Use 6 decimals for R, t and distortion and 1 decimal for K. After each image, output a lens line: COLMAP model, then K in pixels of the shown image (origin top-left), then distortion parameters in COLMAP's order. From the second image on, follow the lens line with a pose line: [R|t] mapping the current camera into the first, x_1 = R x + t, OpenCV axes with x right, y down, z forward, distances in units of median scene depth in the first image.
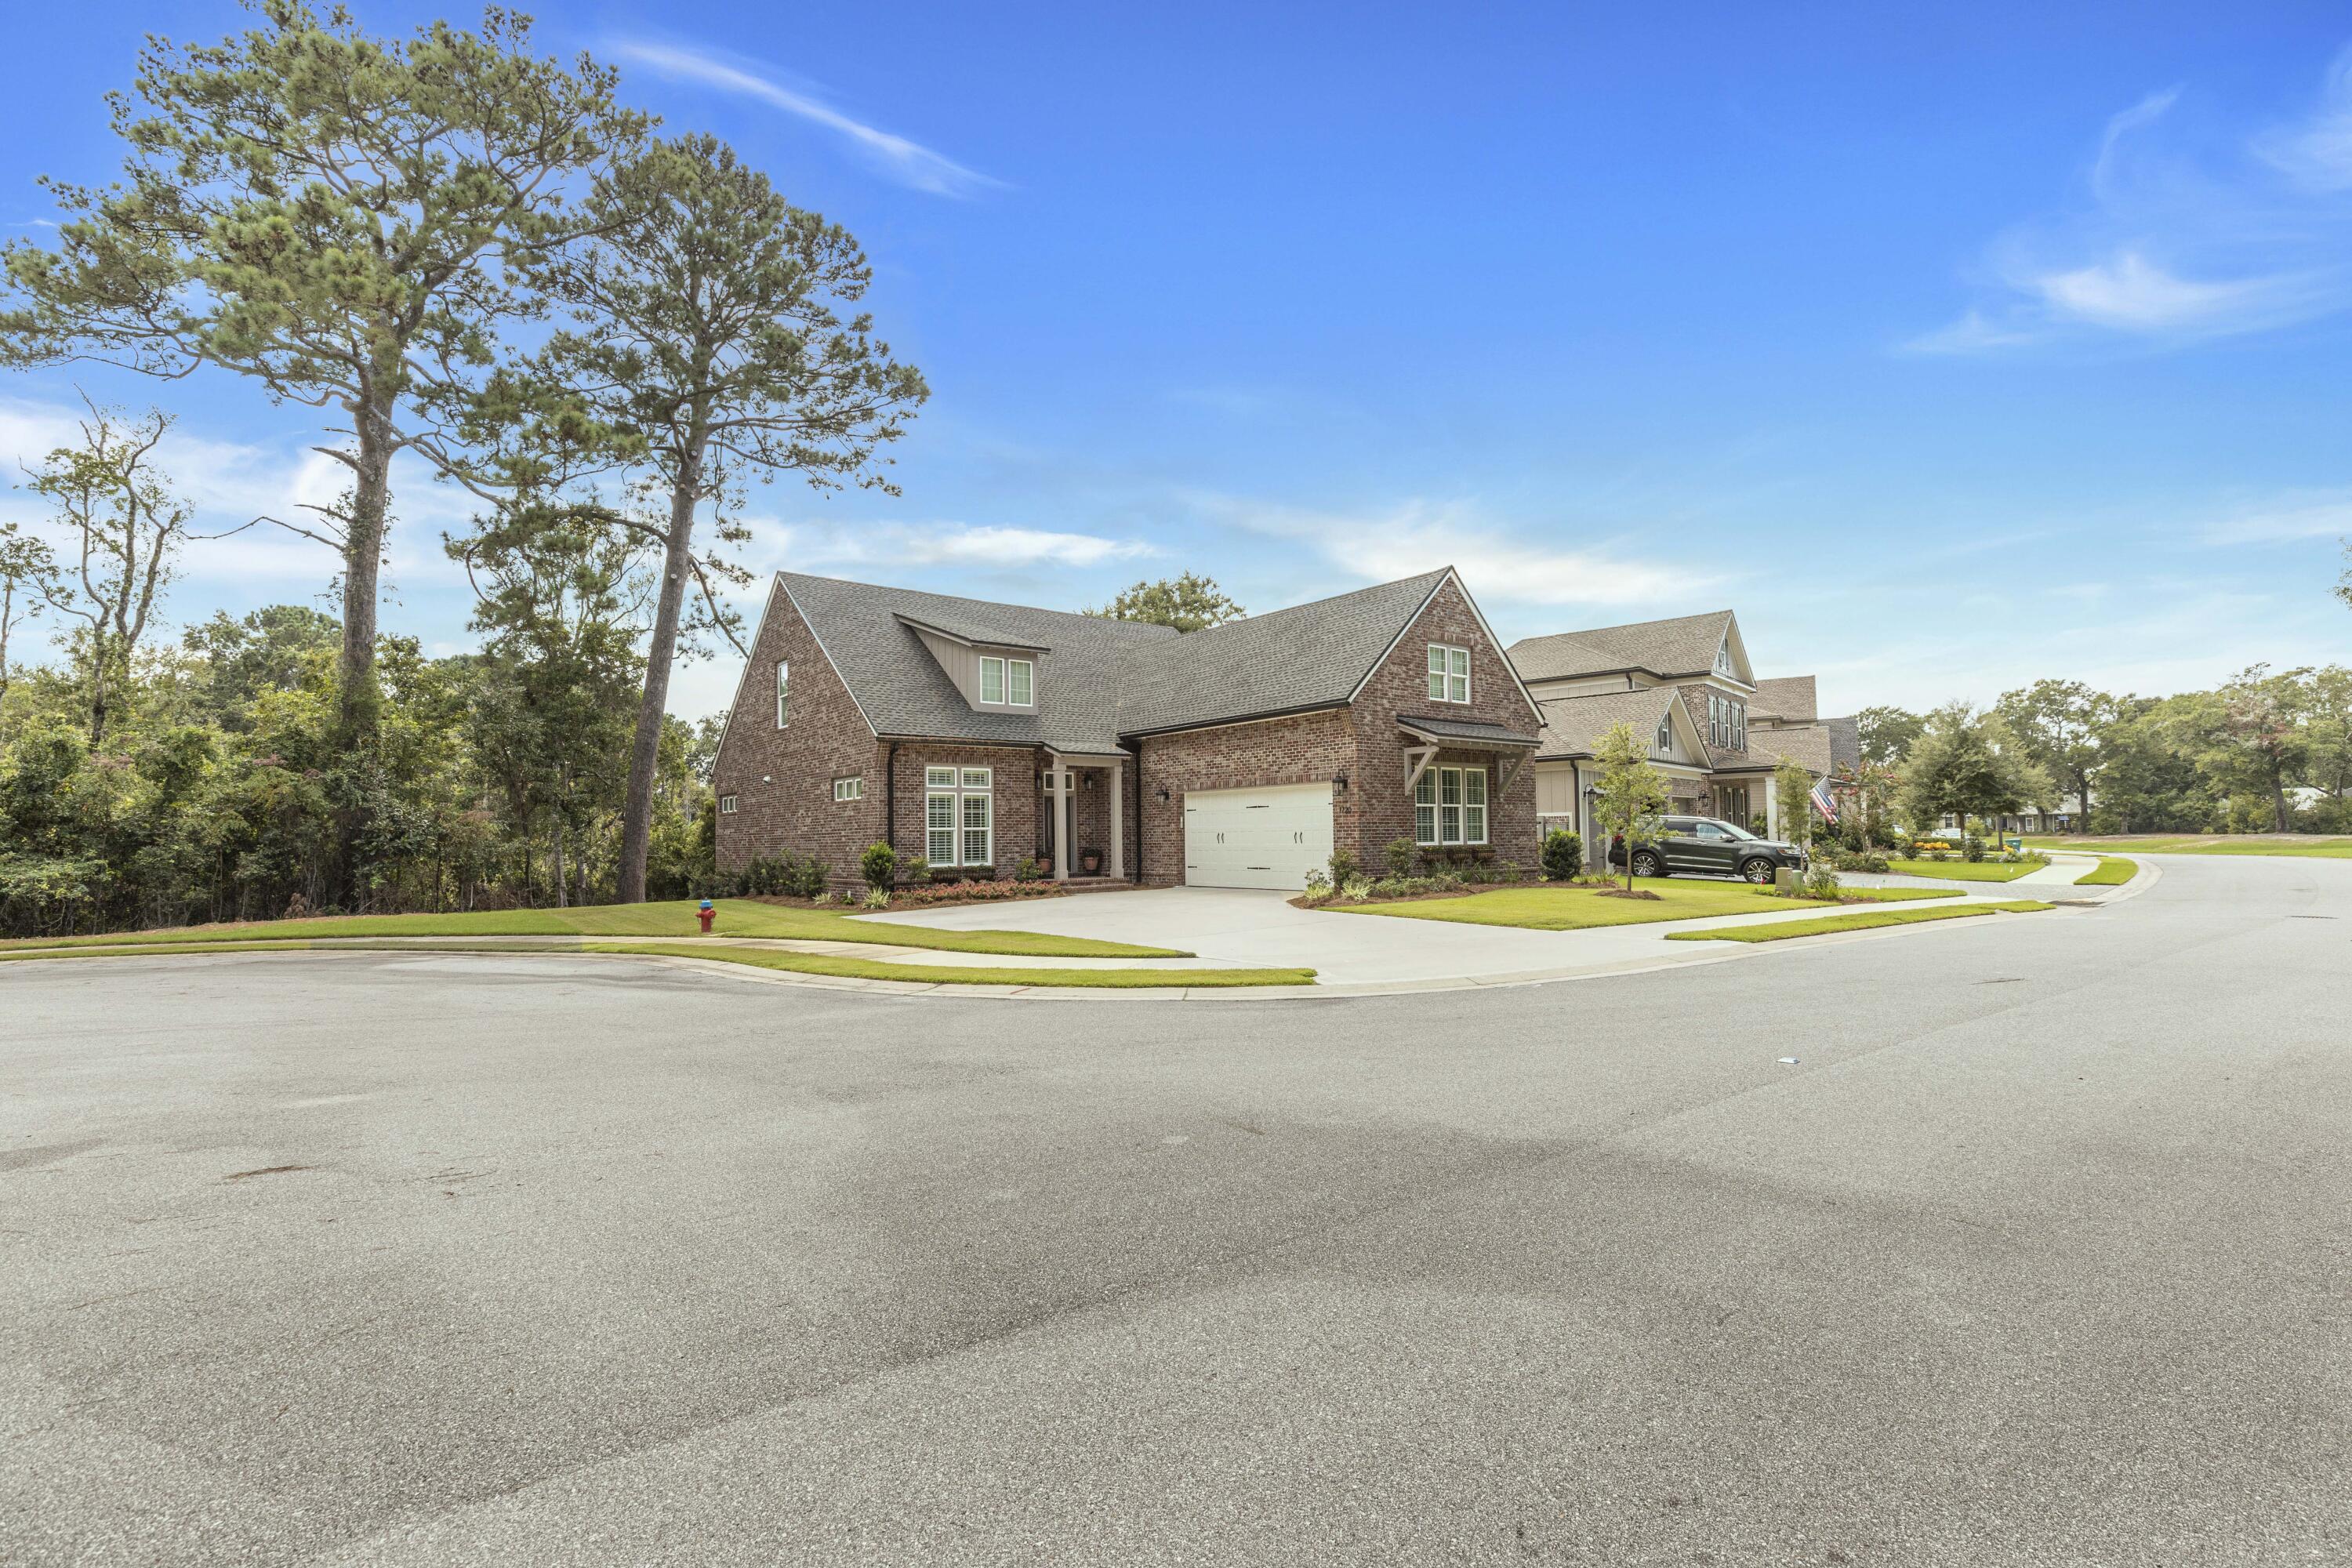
lens RADIAL K [[1125.1, 0, 1175.8], [0, 1125.1, 776.4], [0, 0, 1]] dist [0.012843, 0.000199]
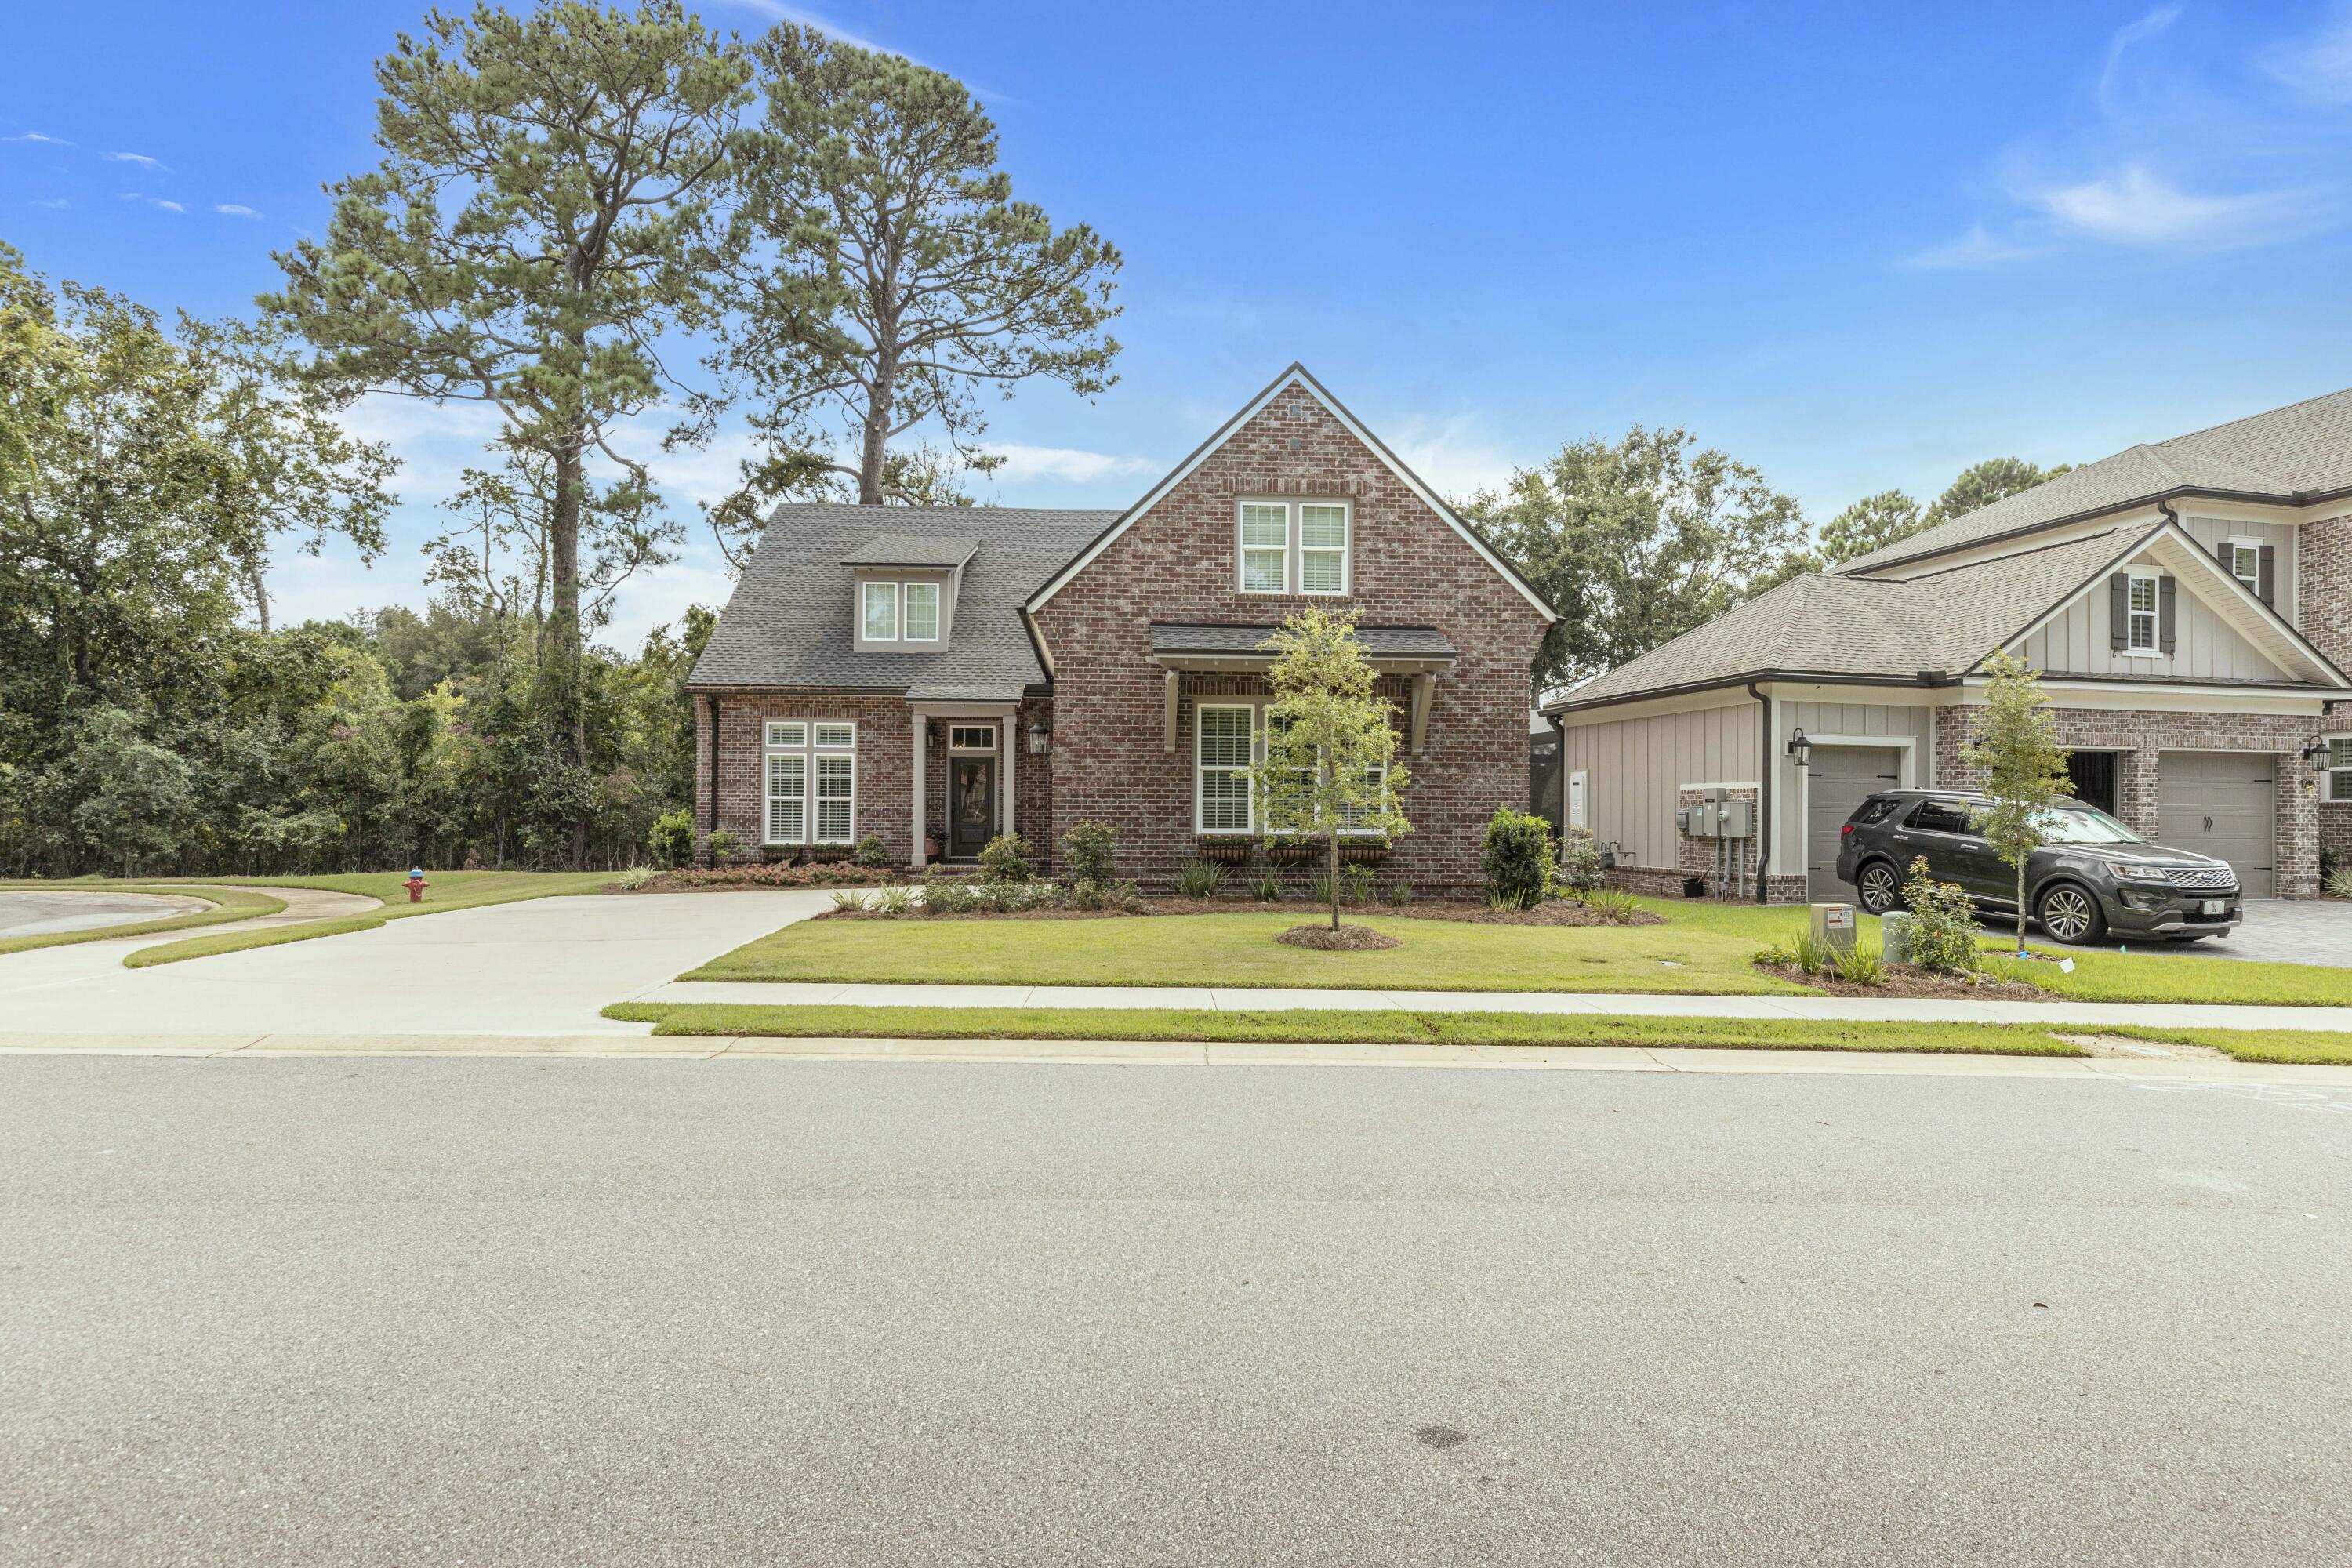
lens RADIAL K [[1354.9, 0, 1176.0], [0, 1354.9, 787.7], [0, 0, 1]] dist [0.008389, 0.000230]
pose [[0.802416, 0.007339, -0.596720, 0.601418], [0.016046, 0.999298, 0.033868, 0.010352], [0.596549, -0.036751, 0.801735, 0.372858]]
